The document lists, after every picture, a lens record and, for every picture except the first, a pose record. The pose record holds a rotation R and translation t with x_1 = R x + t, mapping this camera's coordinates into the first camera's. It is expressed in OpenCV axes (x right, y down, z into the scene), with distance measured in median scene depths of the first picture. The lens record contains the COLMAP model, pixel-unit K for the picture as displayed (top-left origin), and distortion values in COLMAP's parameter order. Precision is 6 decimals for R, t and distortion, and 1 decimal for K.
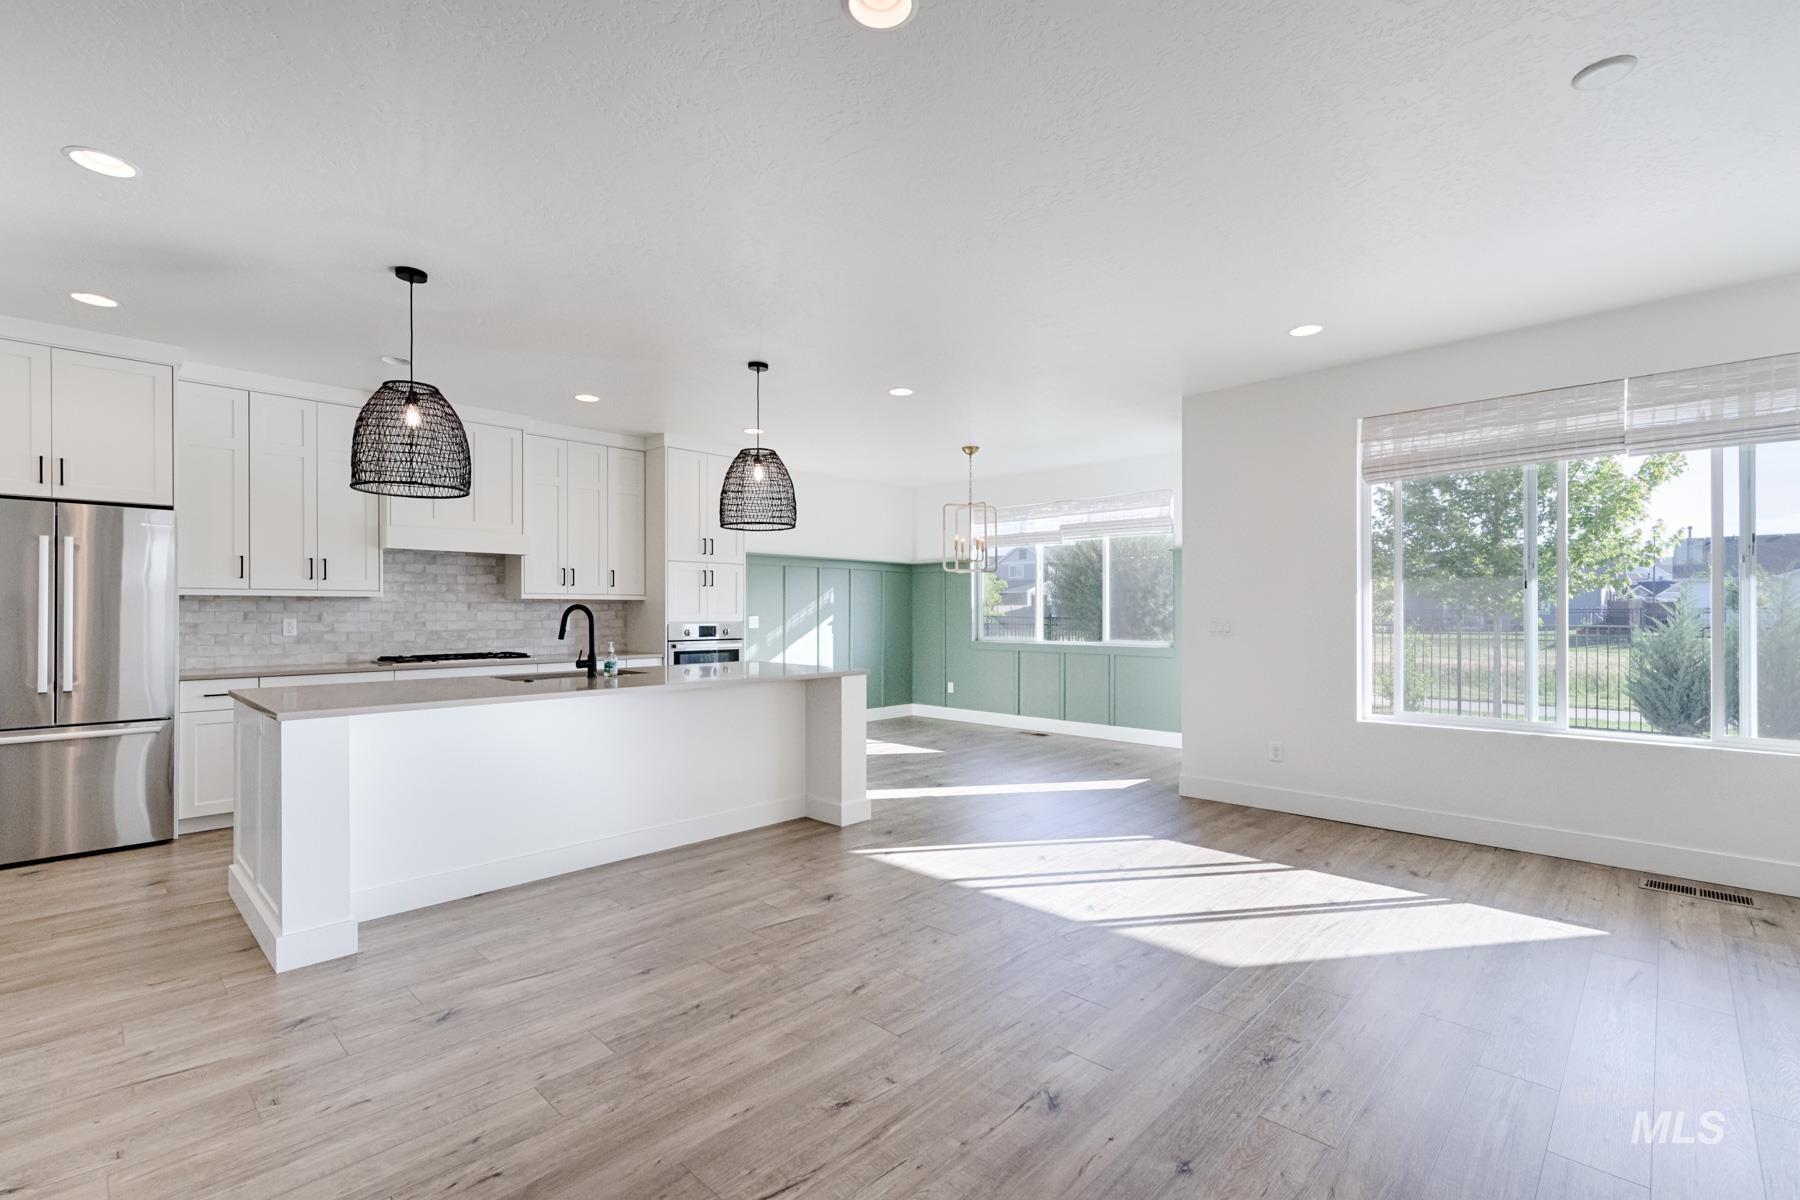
lens RADIAL K [[804.8, 0, 892.7], [0, 804.8, 611.5], [0, 0, 1]] dist [-0.001533, -0.000209]
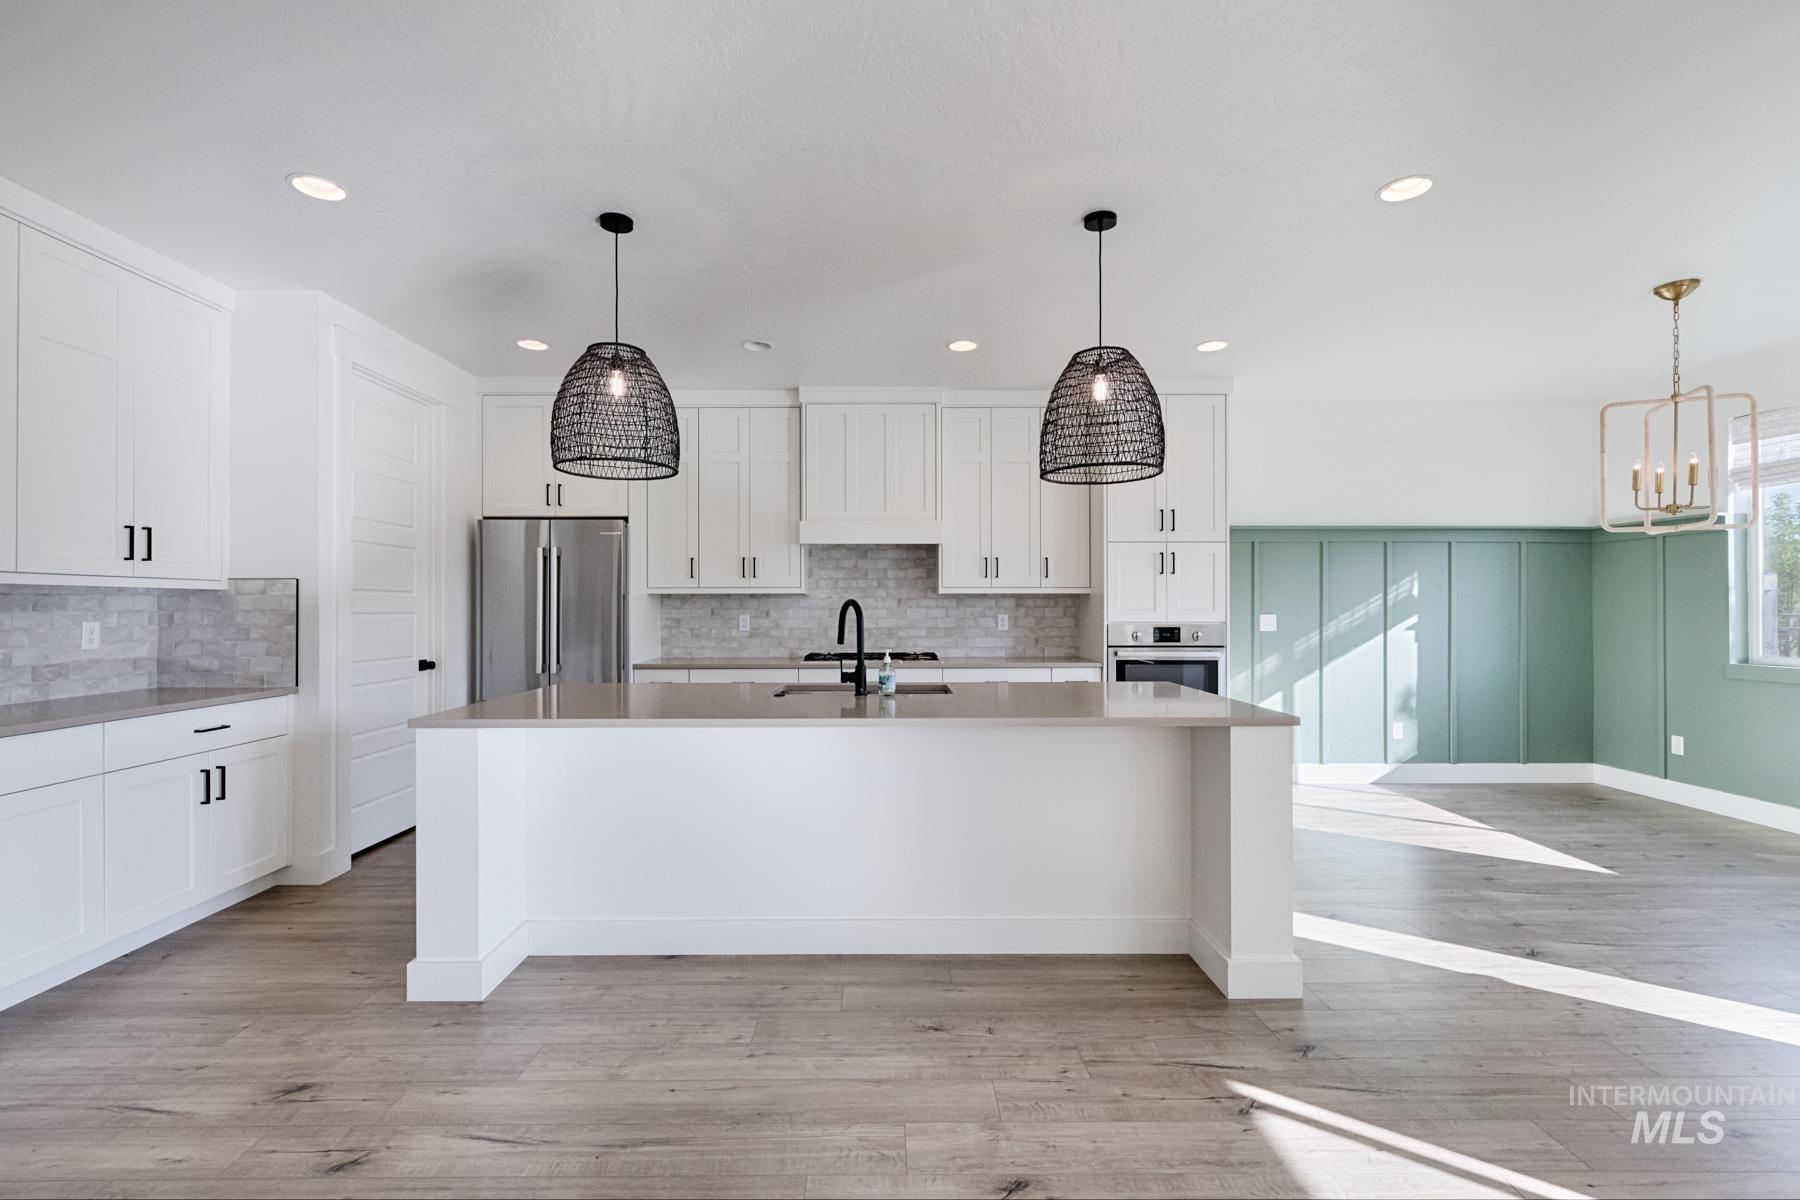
lens RADIAL K [[794.5, 0, 886.3], [0, 794.5, 604.6], [0, 0, 1]] dist [0.001436, -0.000166]
pose [[0.699662, -0.002545, -0.714469, 0.146250], [0.000125, 0.999994, -0.003440, -0.000904], [0.714474, 0.002318, 0.699659, 0.407201]]
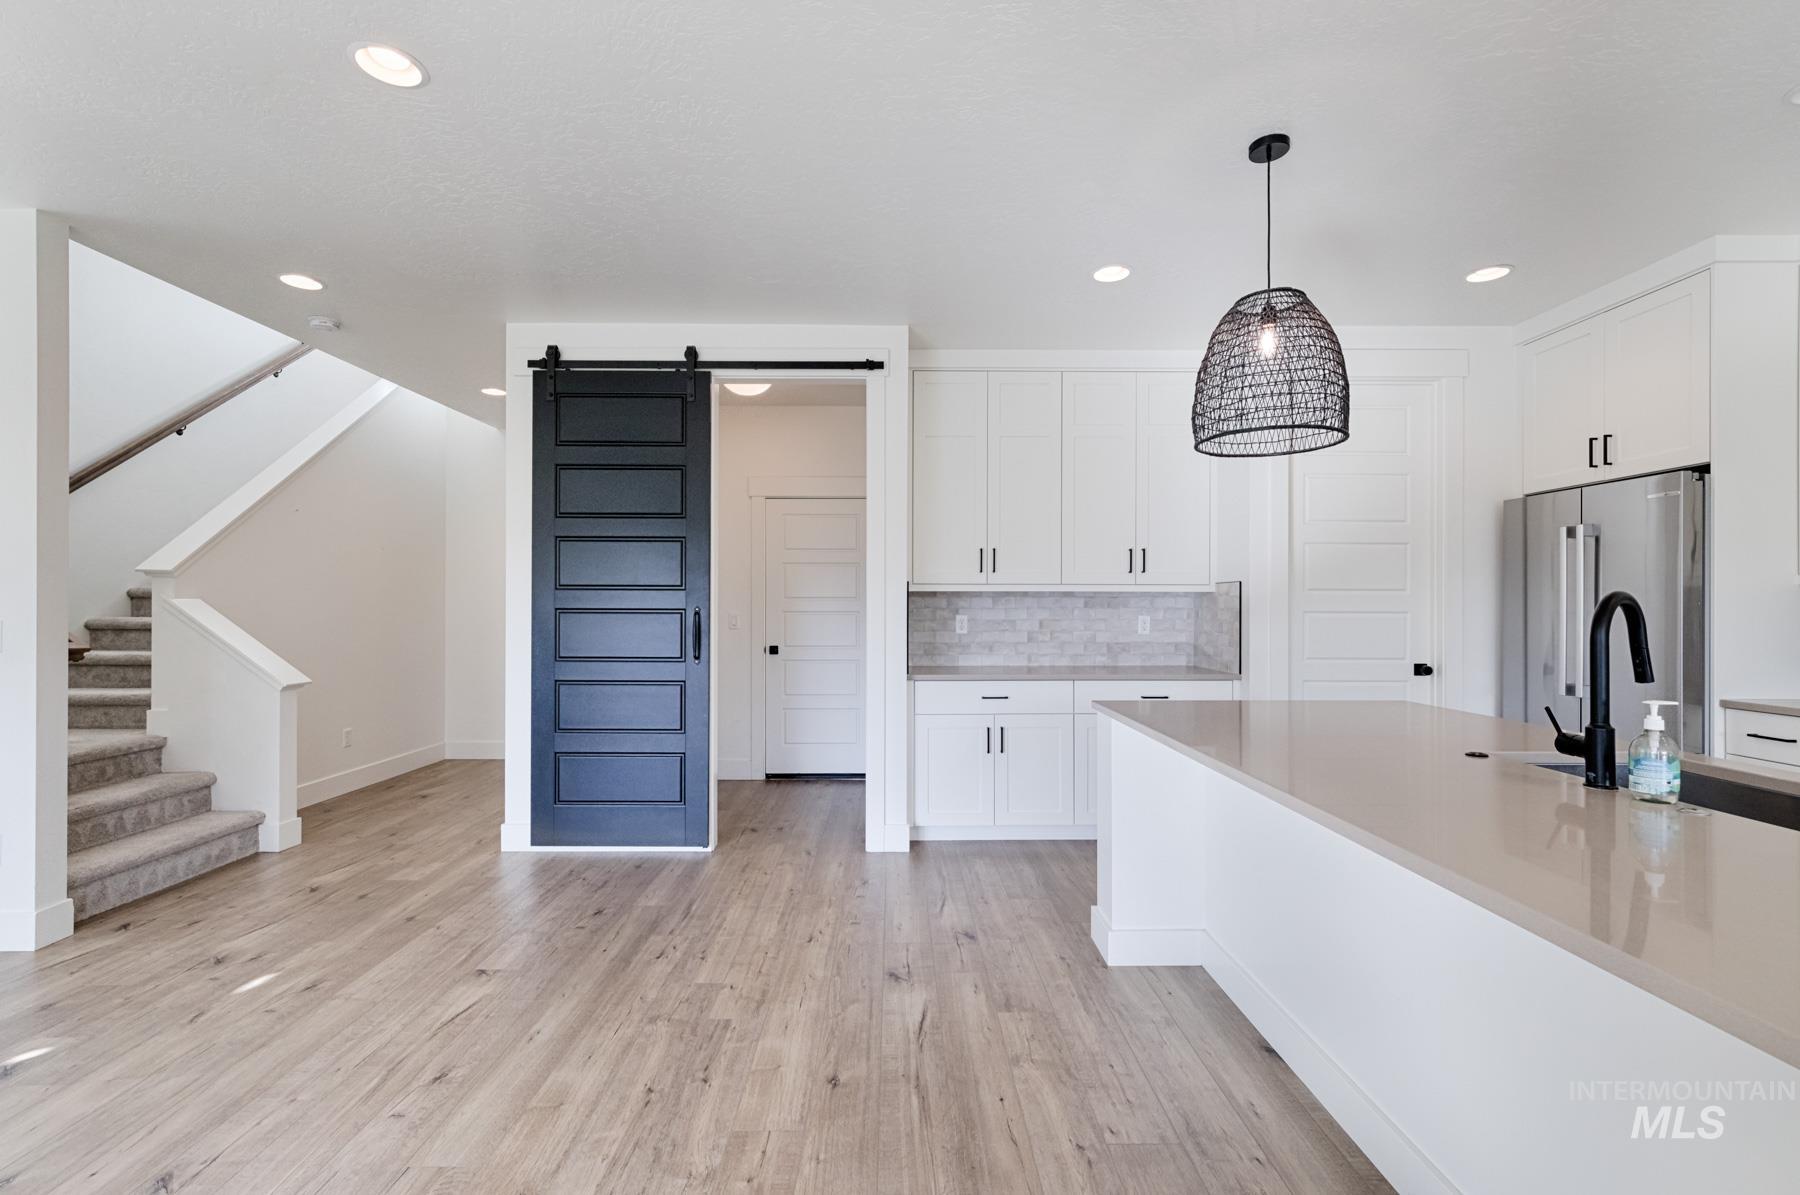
lens RADIAL K [[774.3, 0, 897.7], [0, 774.3, 604.8], [0, 0, 1]] dist [0.000884, -0.000136]
pose [[-0.708992, -0.000969, -0.705216, 0.090460], [-0.001331, 0.999999, -0.000036, -0.001831], [0.705215, 0.000913, -0.708992, 0.844903]]
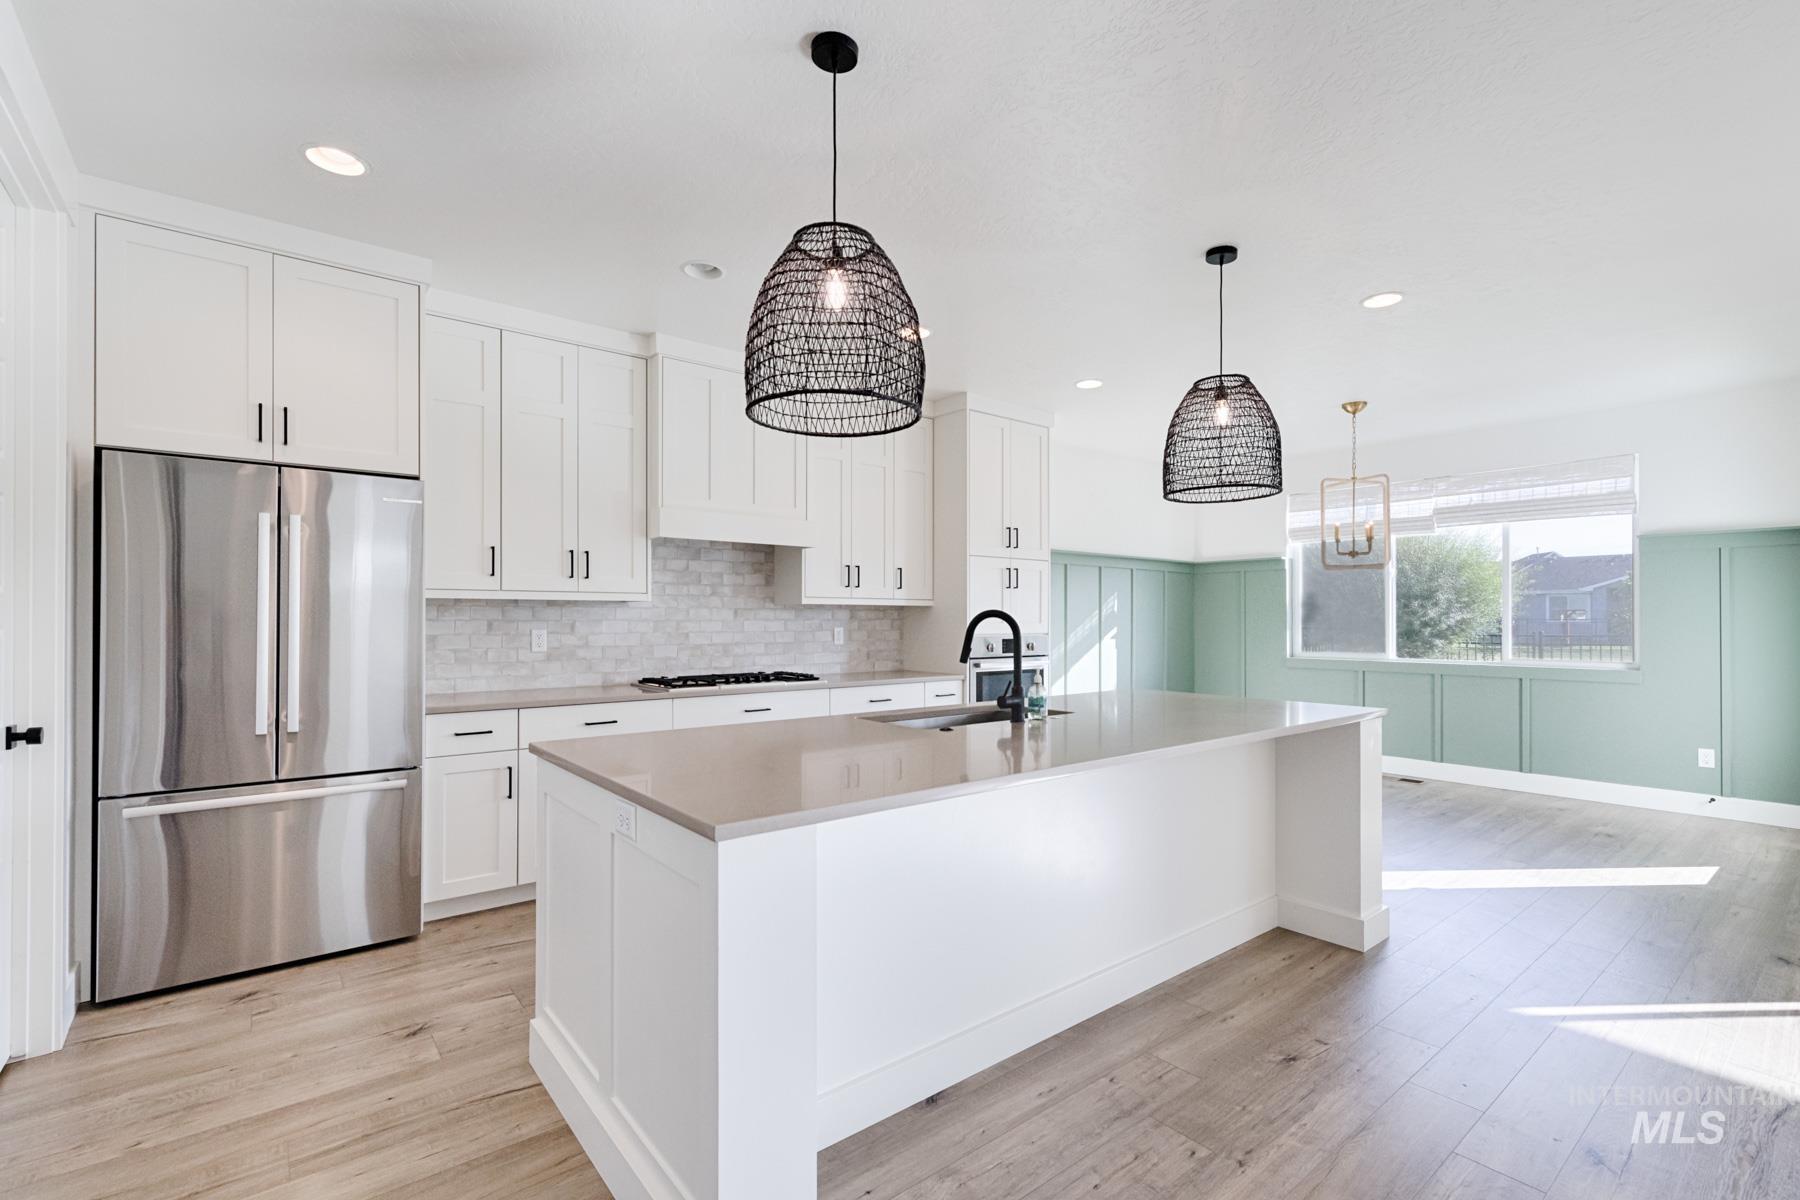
lens RADIAL K [[803.5, 0, 904.0], [0, 803.5, 616.1], [0, 0, 1]] dist [-0.000264, 0.000038]
pose [[0.993054, 0.000482, -0.117657, -0.320580], [-0.001166, 0.999983, -0.005747, 0.000354], [0.117652, 0.005845, 0.993038, 0.281833]]
